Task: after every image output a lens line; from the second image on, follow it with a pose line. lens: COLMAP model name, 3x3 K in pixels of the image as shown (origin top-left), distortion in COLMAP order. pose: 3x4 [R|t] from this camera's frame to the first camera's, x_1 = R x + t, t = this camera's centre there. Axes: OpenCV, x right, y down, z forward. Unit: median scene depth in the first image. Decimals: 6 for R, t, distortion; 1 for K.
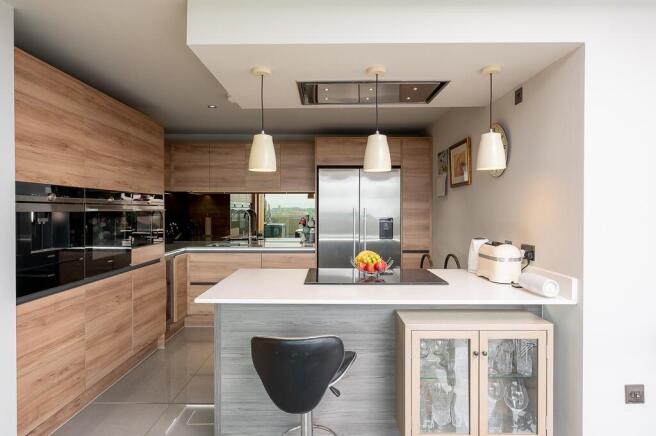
lens RADIAL K [[382.3, 0, 325.1], [0, 382.3, 218.0], [0, 0, 1]] dist [0.002505, 0.003382]
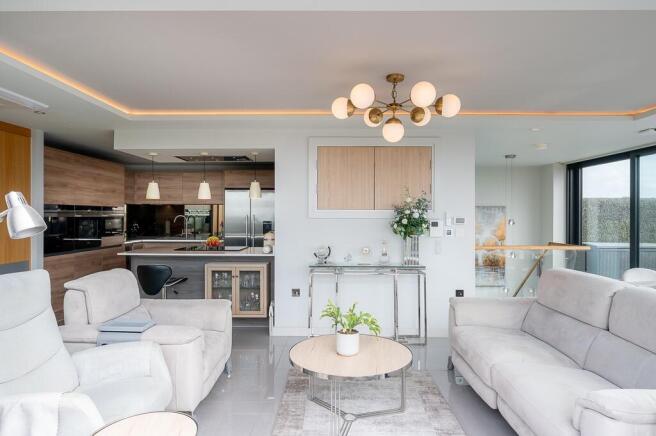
lens RADIAL K [[394.3, 0, 331.5], [0, 394.3, 218.2], [0, 0, 1]] dist [-0.004516, -0.001337]
pose [[0.999918, 0.000665, -0.012771, 0.757510], [-0.000838, 0.999908, -0.013546, 0.017535], [0.012761, 0.013556, 0.999827, -1.063220]]
